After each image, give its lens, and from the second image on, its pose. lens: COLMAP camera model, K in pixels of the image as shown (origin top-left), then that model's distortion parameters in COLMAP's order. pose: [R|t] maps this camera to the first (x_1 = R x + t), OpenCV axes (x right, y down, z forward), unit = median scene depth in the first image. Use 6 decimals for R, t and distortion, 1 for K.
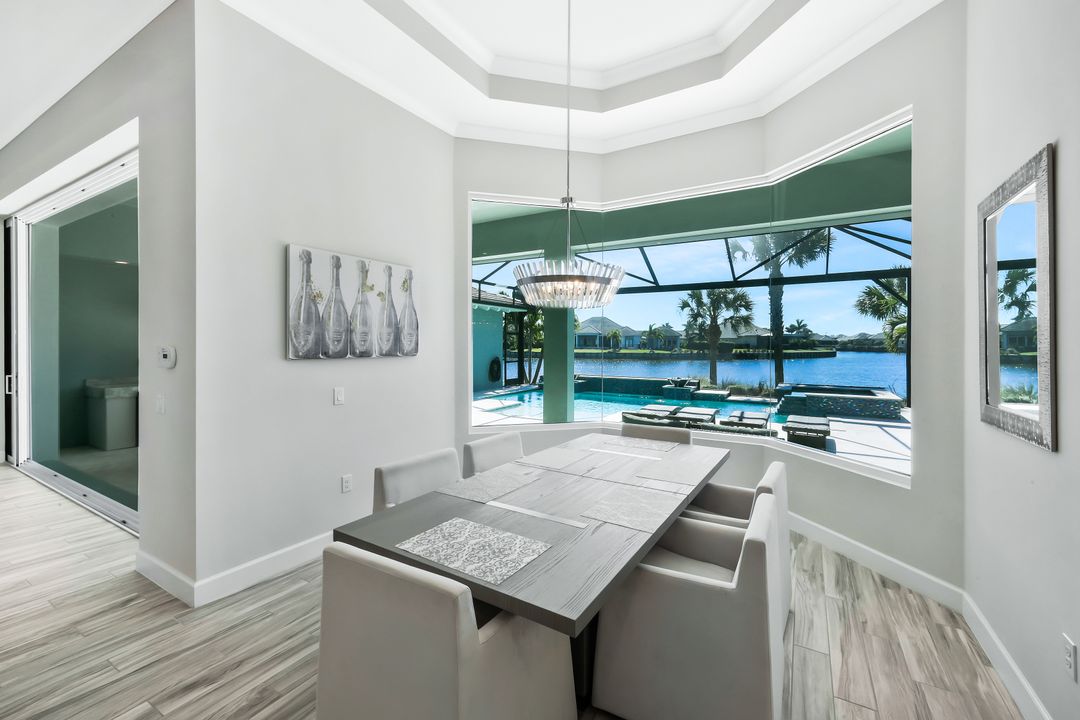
lens RADIAL K [[447.1, 0, 547.7], [0, 447.1, 344.1], [0, 0, 1]] dist [-0.003253, -0.000259]
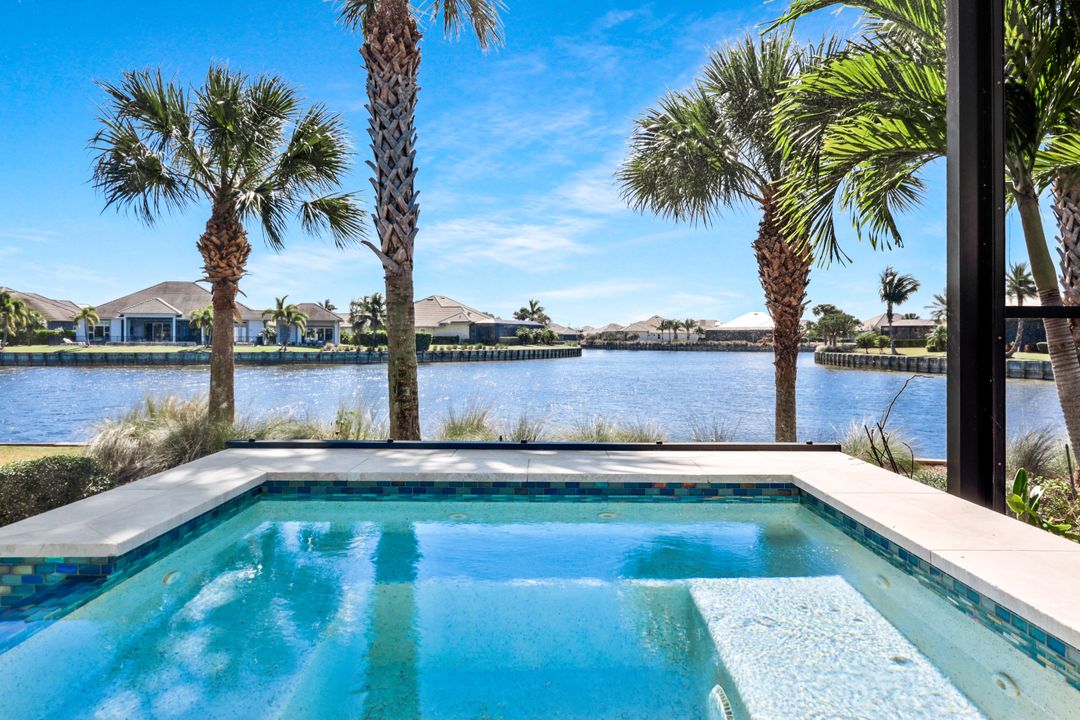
lens RADIAL K [[751.3, 0, 536.6], [0, 751.3, 357.1], [0, 0, 1]] dist [0.001501, 0.000753]
pose [[0.871067, -0.011976, 0.491019, 0.302685], [0.001518, 0.999764, 0.021690, 0.033744], [-0.491163, -0.018148, 0.870879, 0.453794]]
